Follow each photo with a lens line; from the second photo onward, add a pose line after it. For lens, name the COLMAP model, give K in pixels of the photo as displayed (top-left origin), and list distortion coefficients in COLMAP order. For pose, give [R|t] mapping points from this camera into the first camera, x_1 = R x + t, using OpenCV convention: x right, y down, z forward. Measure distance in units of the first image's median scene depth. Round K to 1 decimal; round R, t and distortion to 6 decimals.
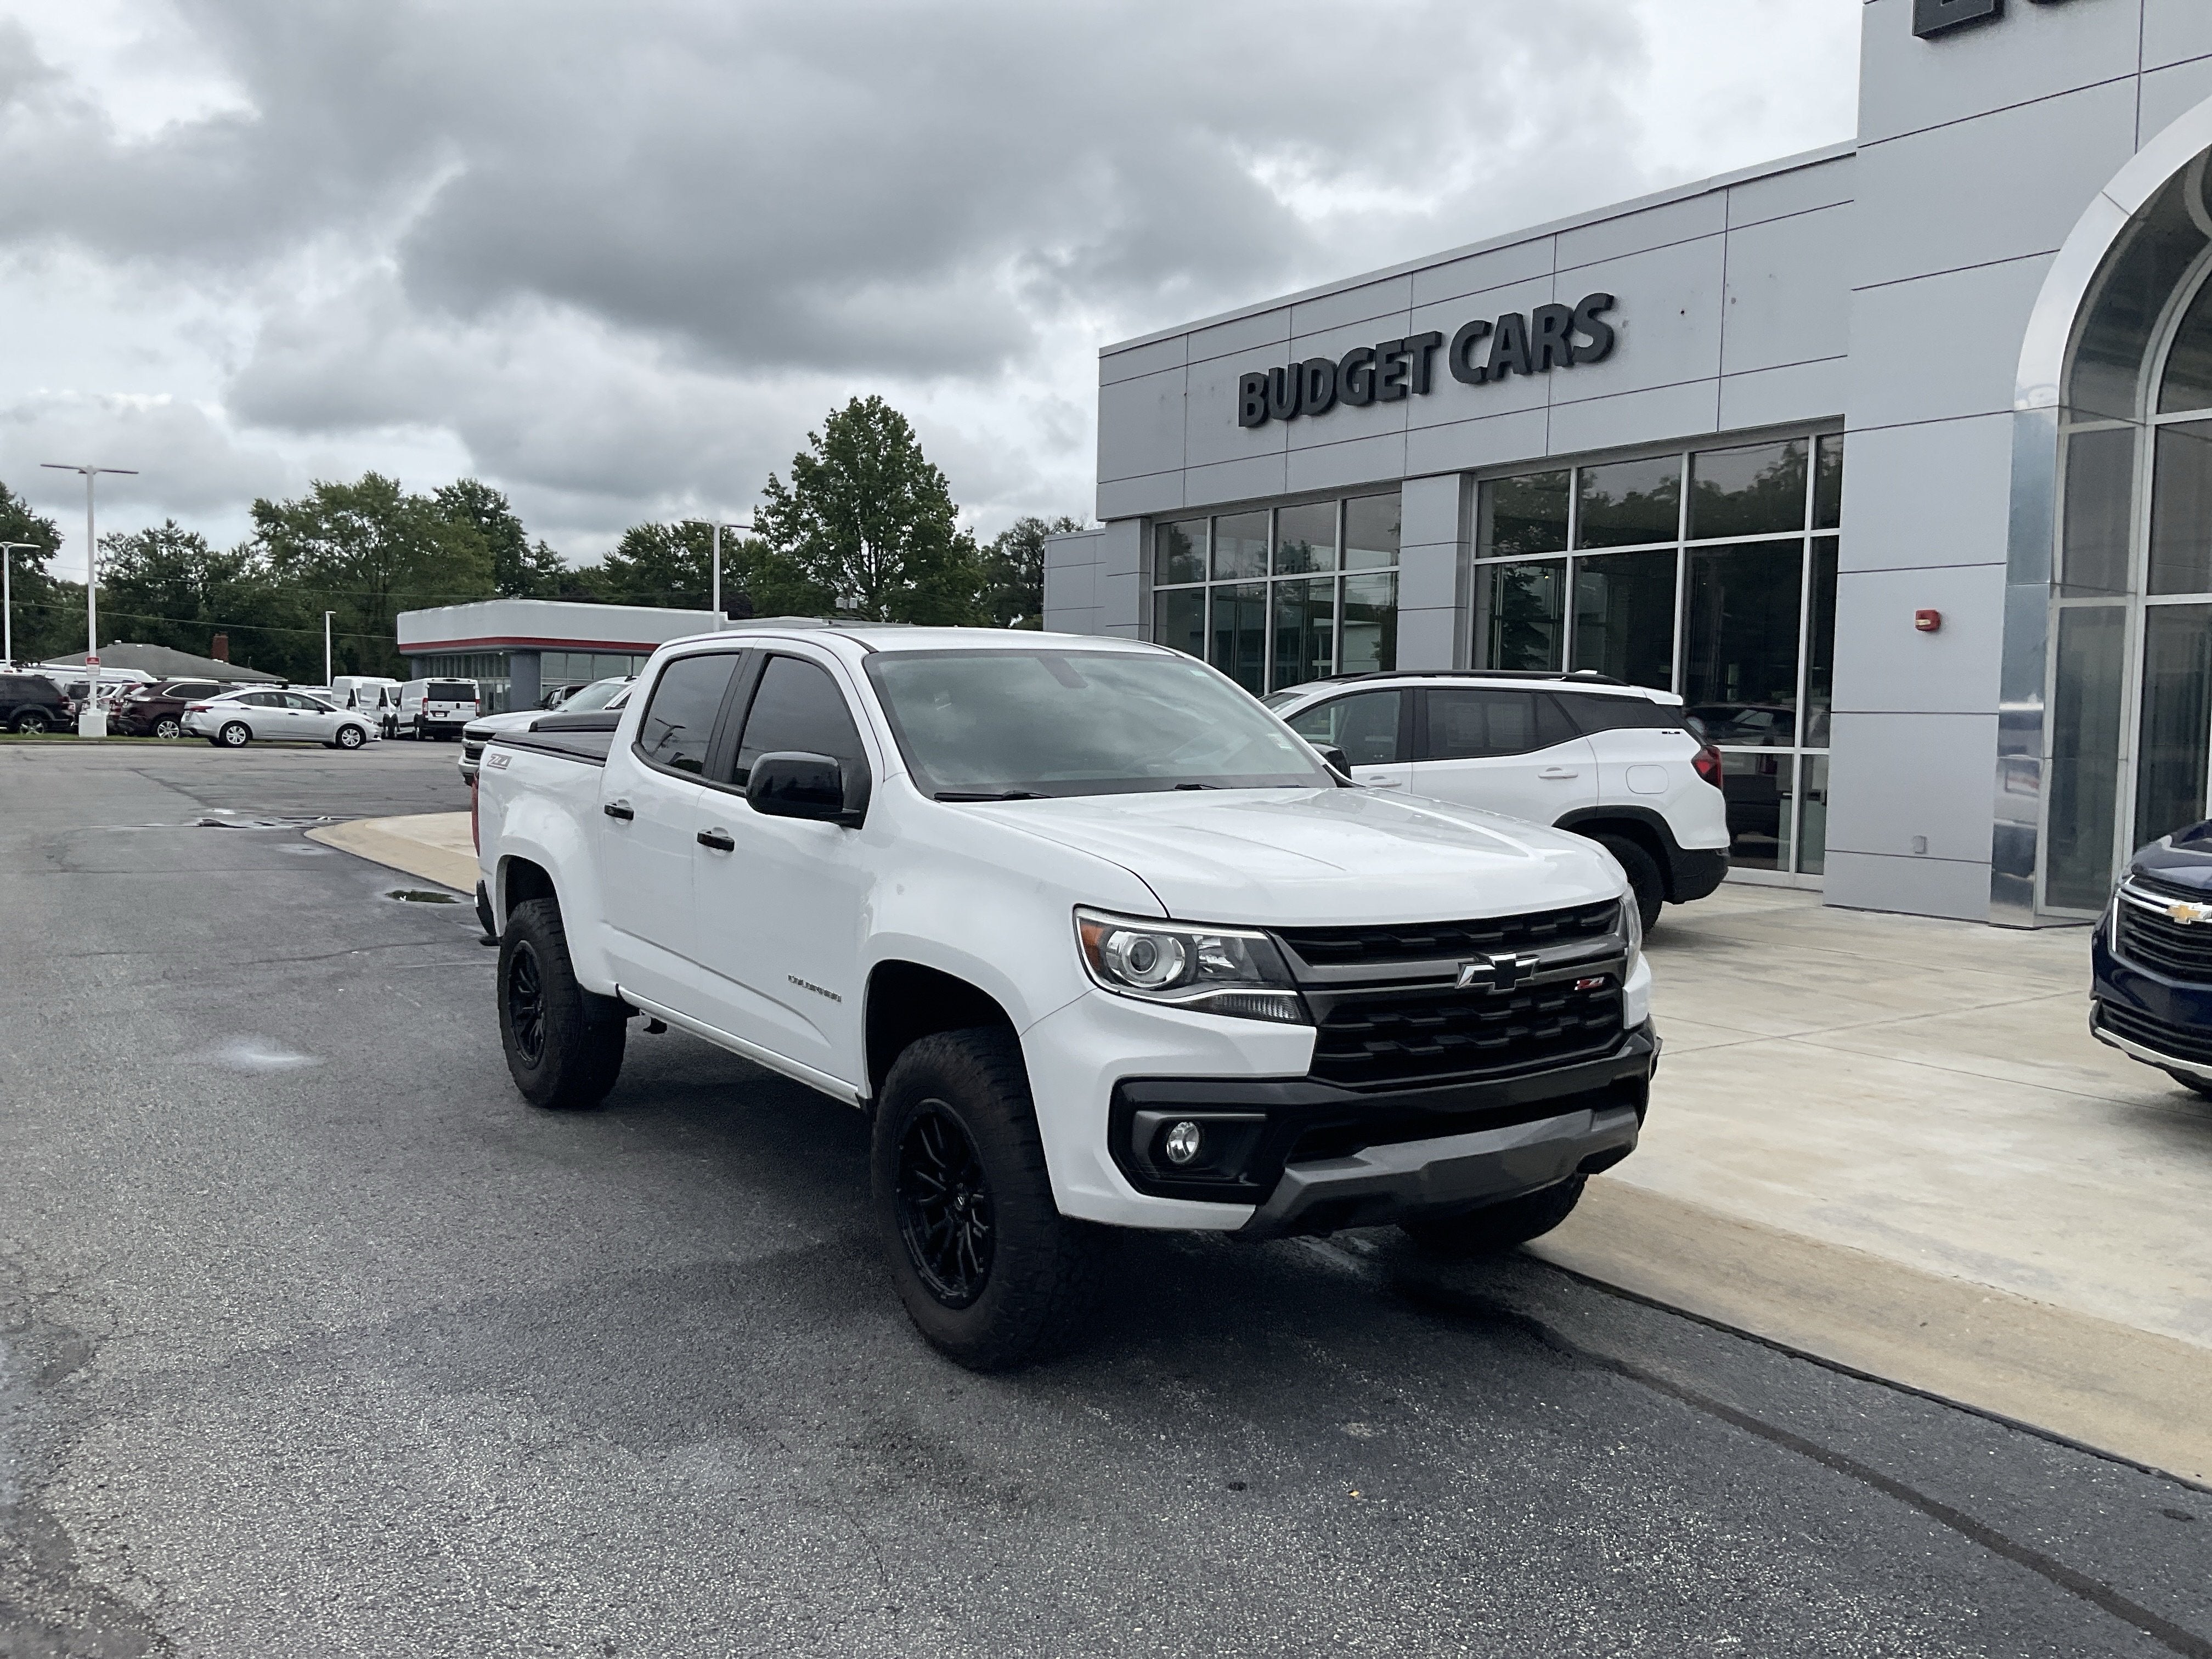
lens RADIAL K [[1820.5, 0, 1098.6], [0, 1820.5, 823.1], [0, 0, 1]] dist [0.068015, -0.133515]
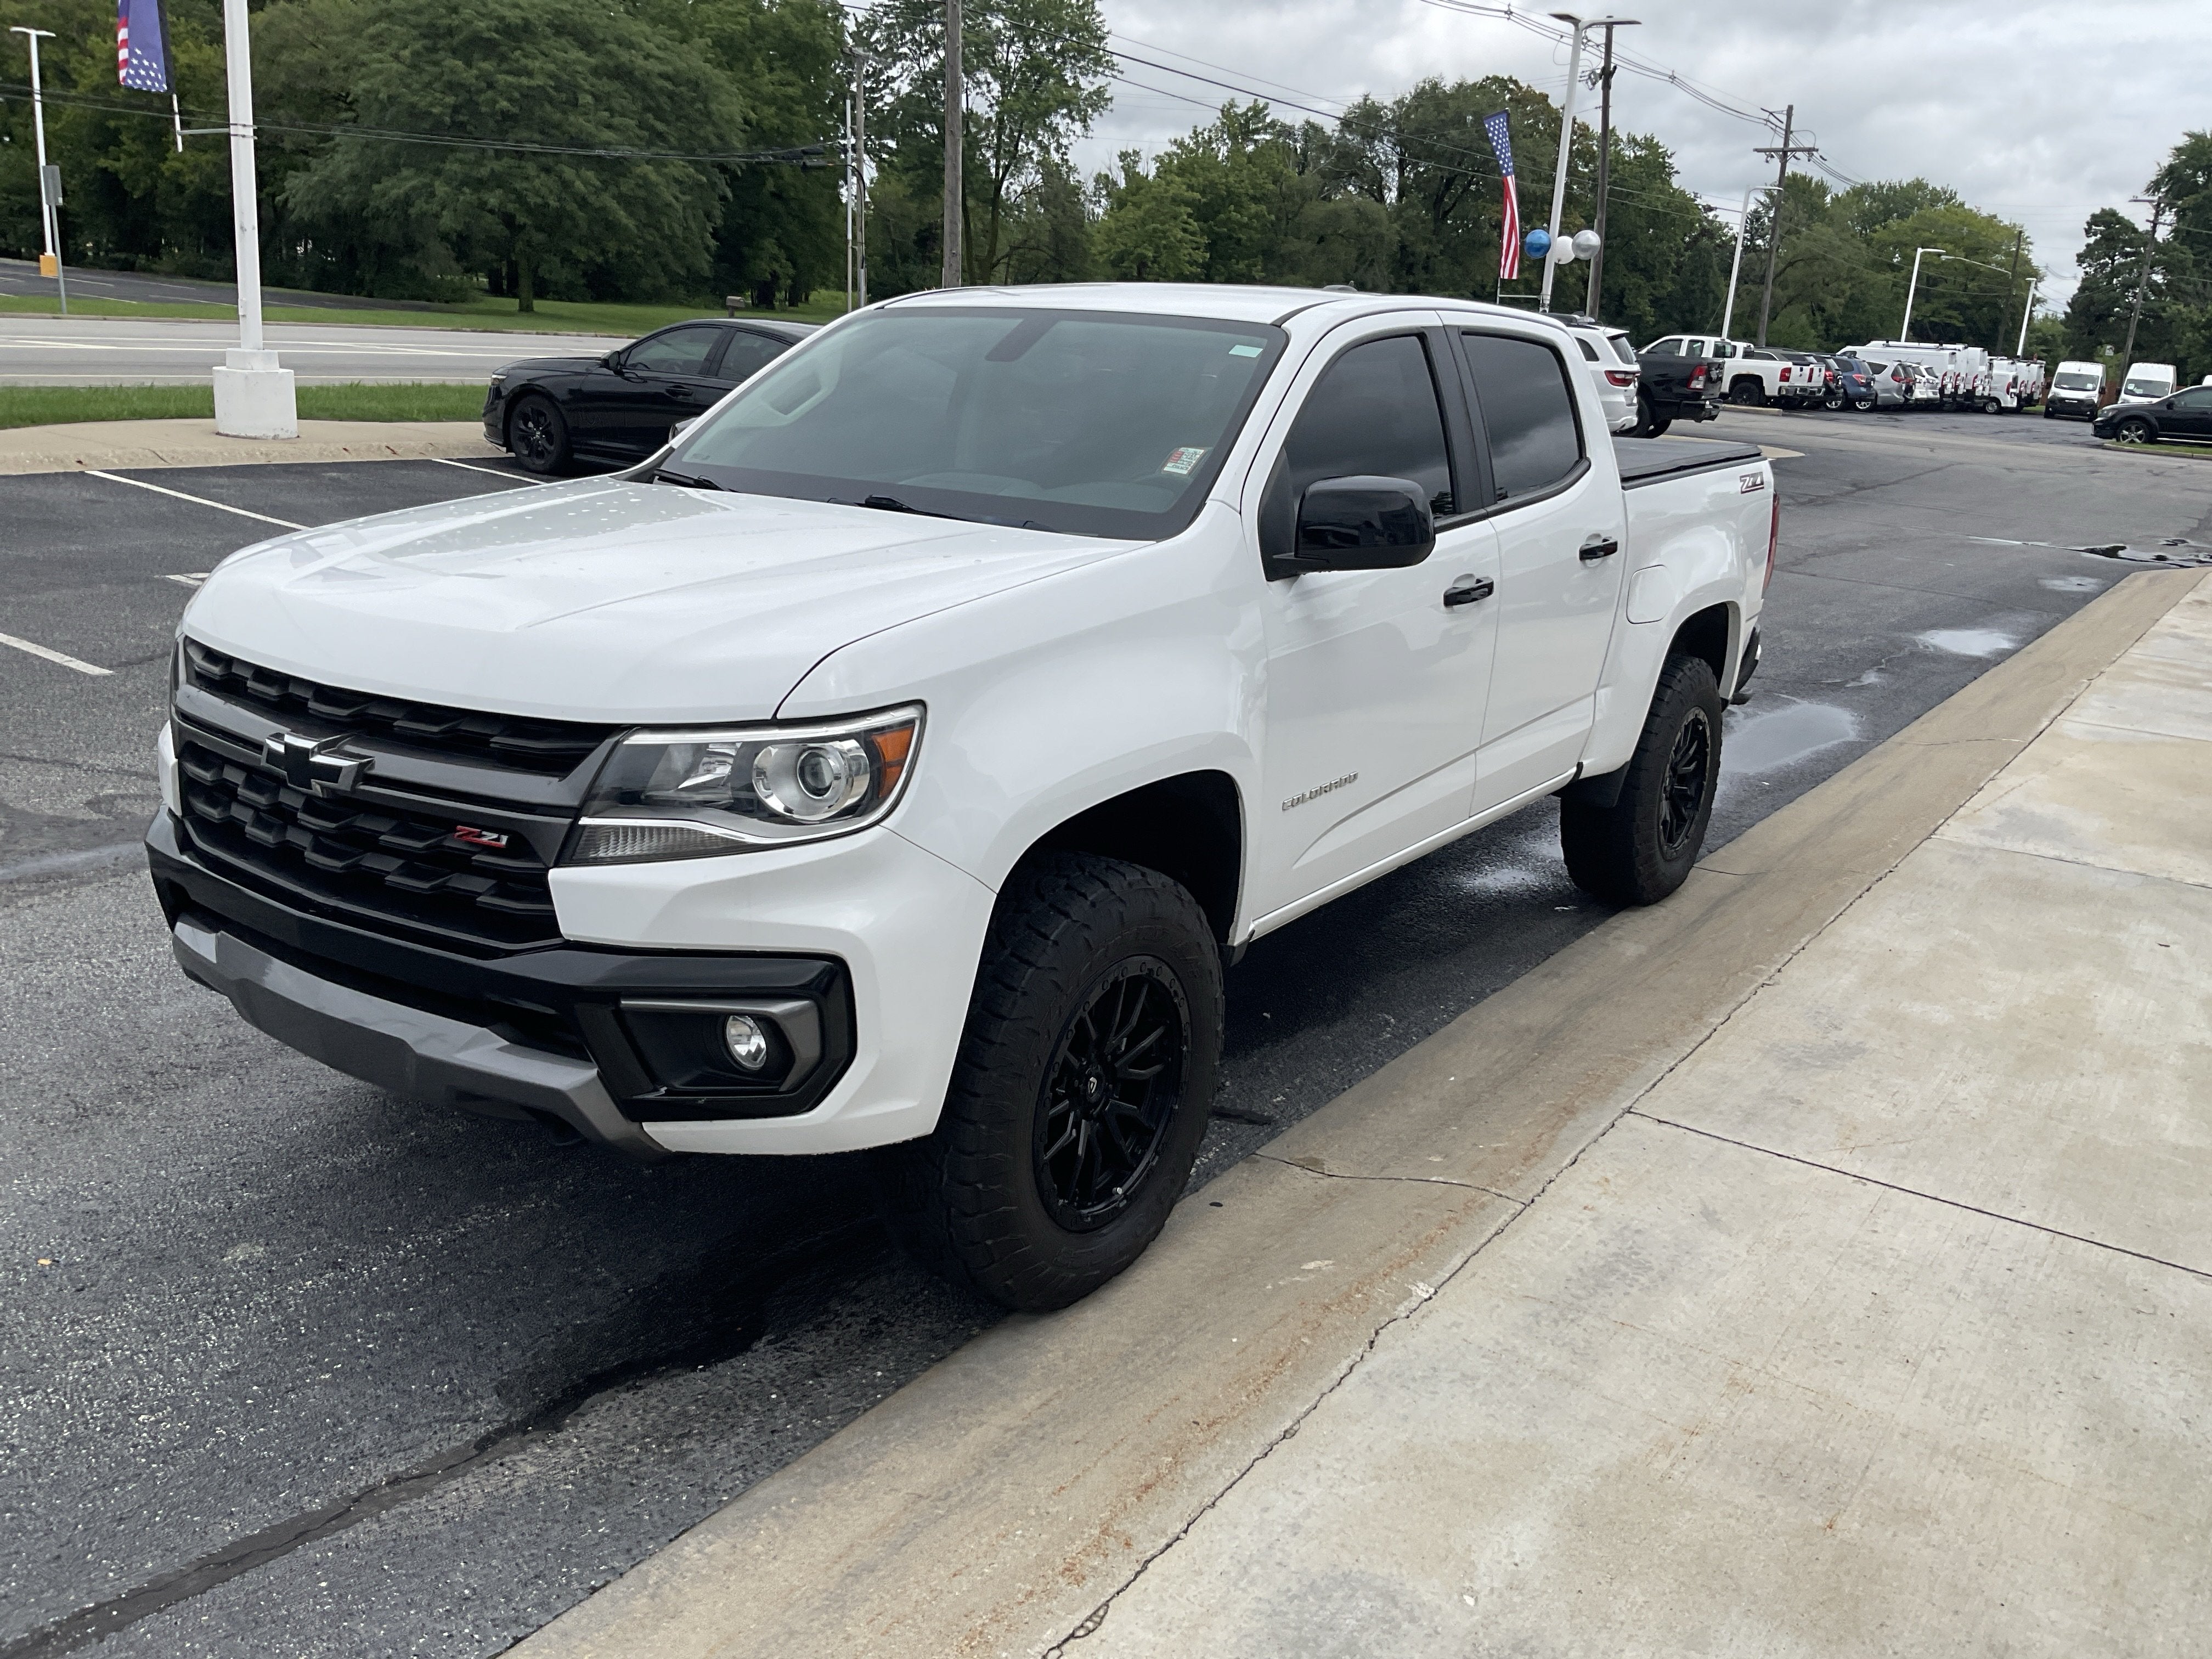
lens RADIAL K [[1820.5, 0, 1100.6], [0, 1820.5, 814.9], [0, 0, 1]] dist [0.068015, -0.133515]
pose [[0.371499, 0.245298, -0.895443, 0.757927], [-0.112228, 0.969259, 0.218958, -0.067110], [0.921625, 0.019151, 0.387608, 0.796861]]
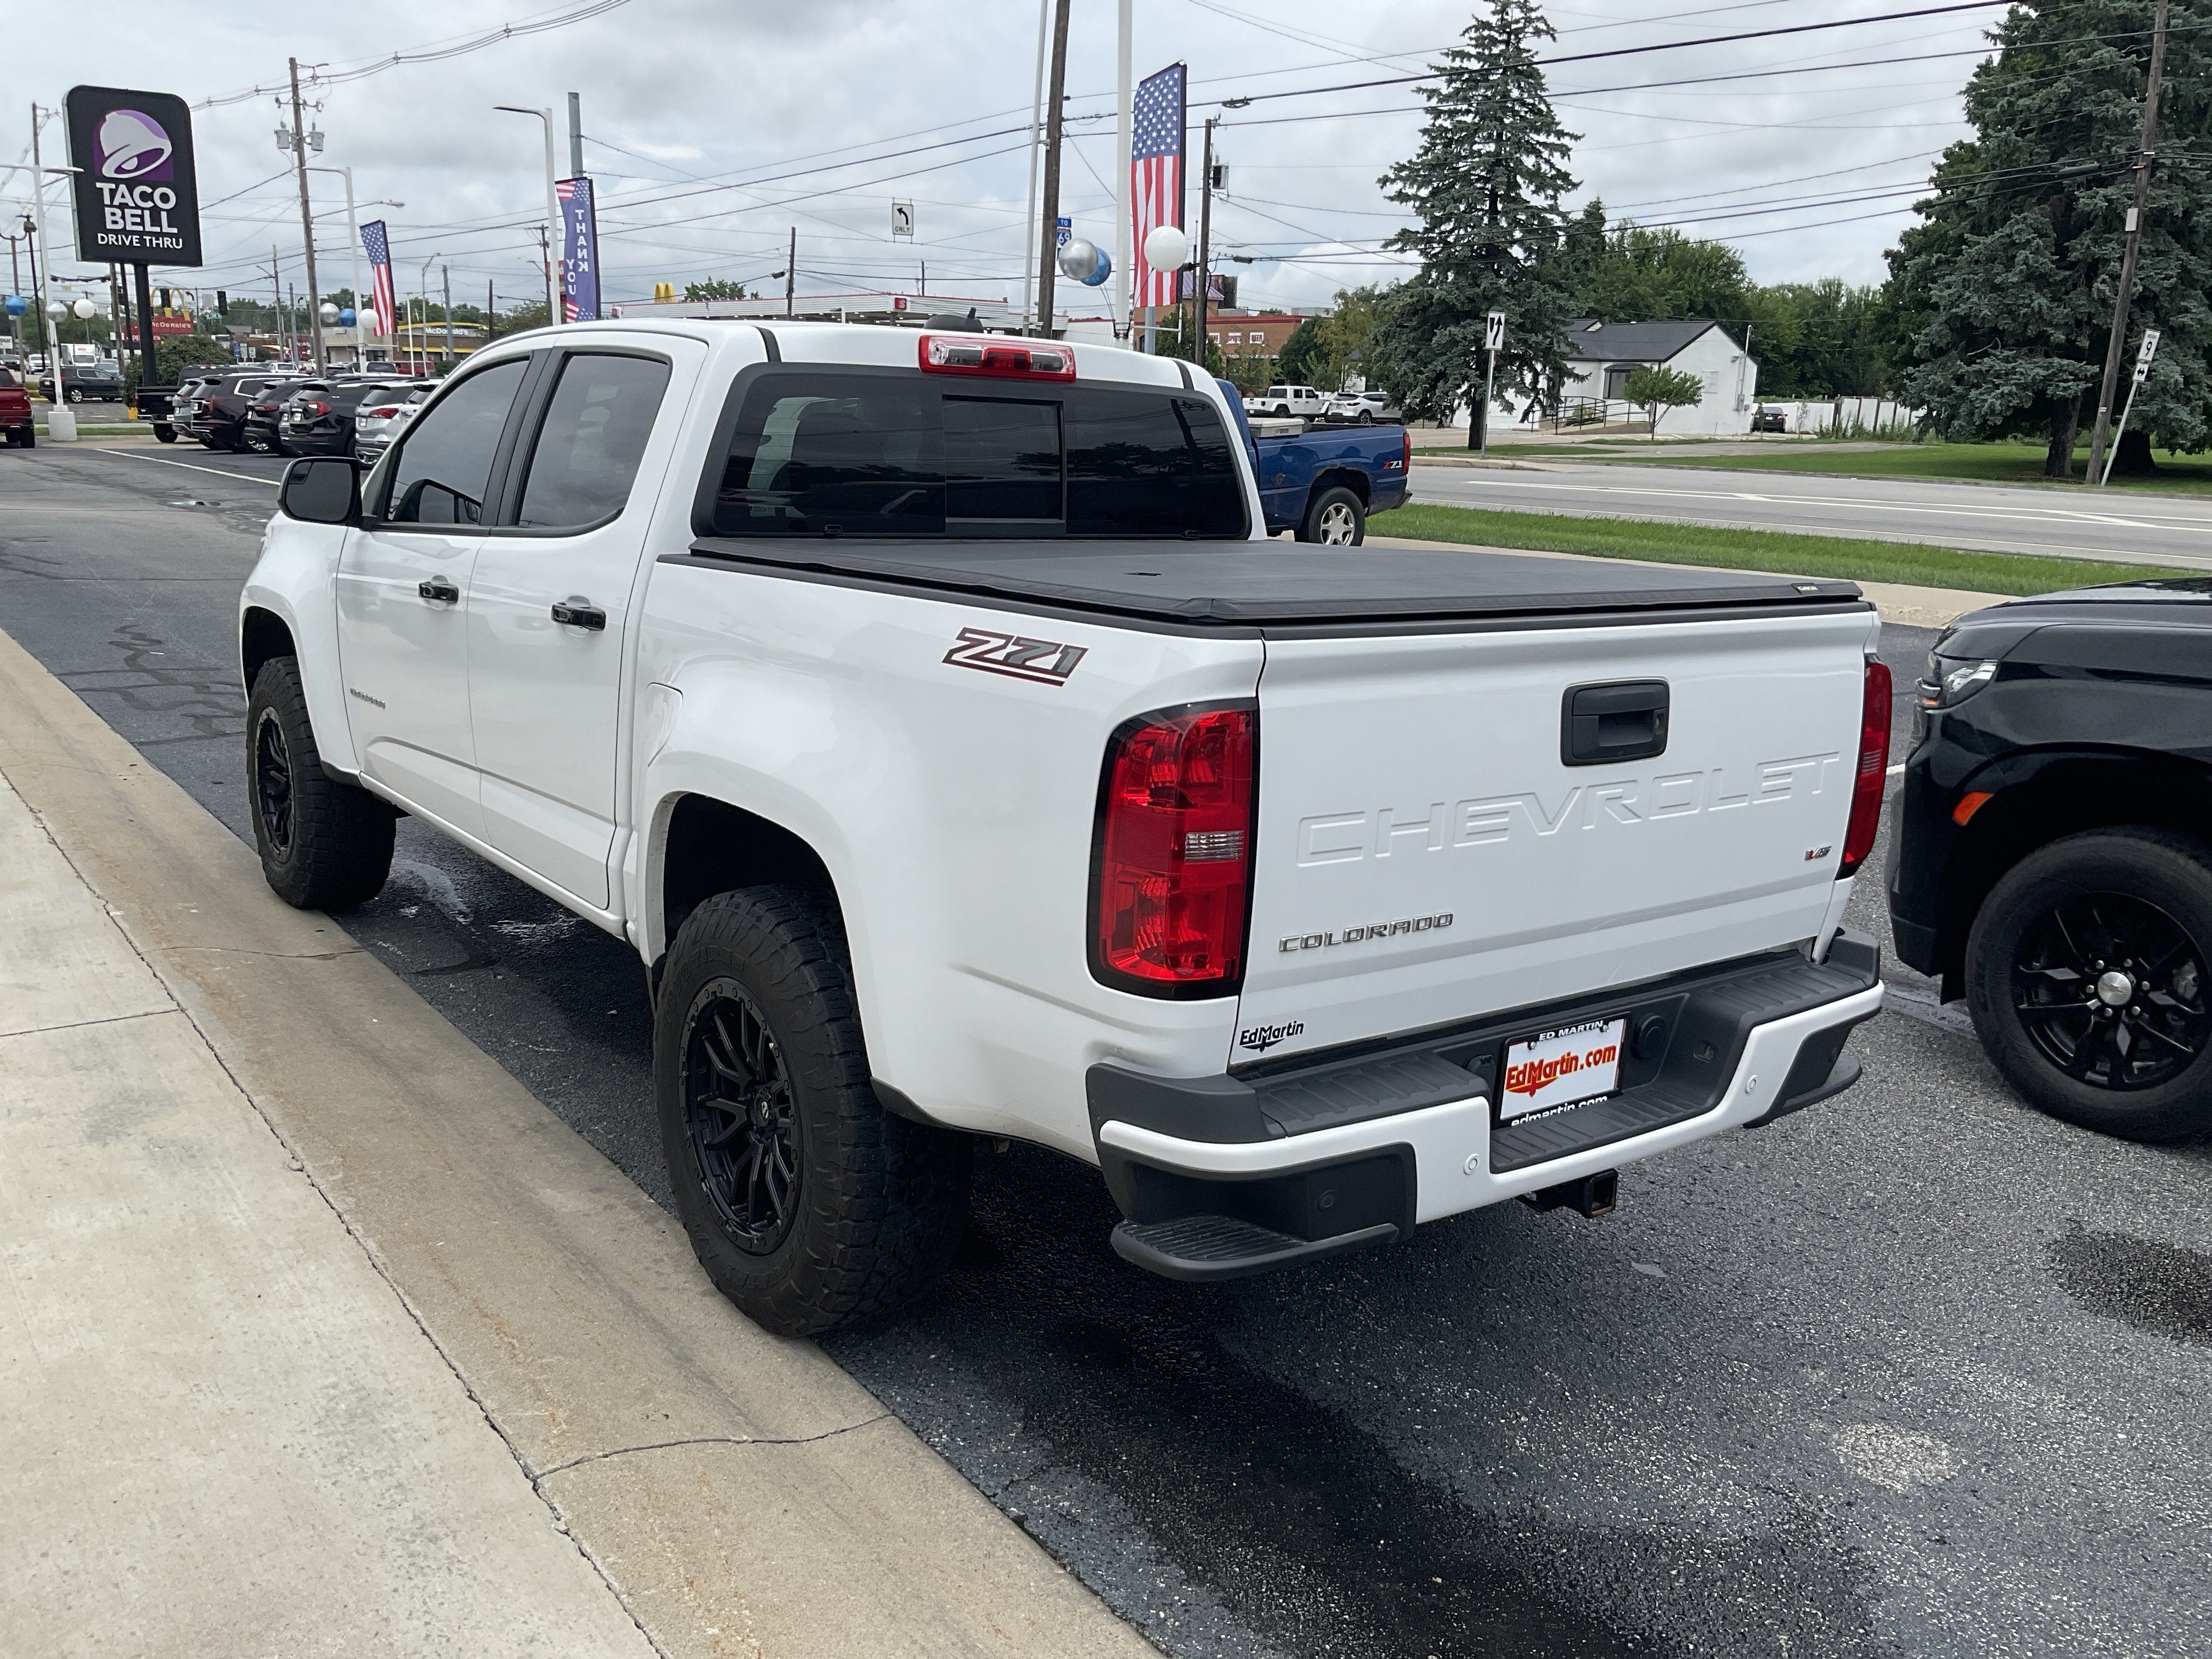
lens RADIAL K [[1820.5, 0, 1087.1], [0, 1820.5, 845.9], [0, 0, 1]] dist [0.068015, -0.133515]
pose [[-0.997704, -0.036707, -0.056912, -0.205836], [-0.052003, 0.953586, 0.296597, -0.161801], [0.043384, 0.298876, -0.953305, 2.145634]]
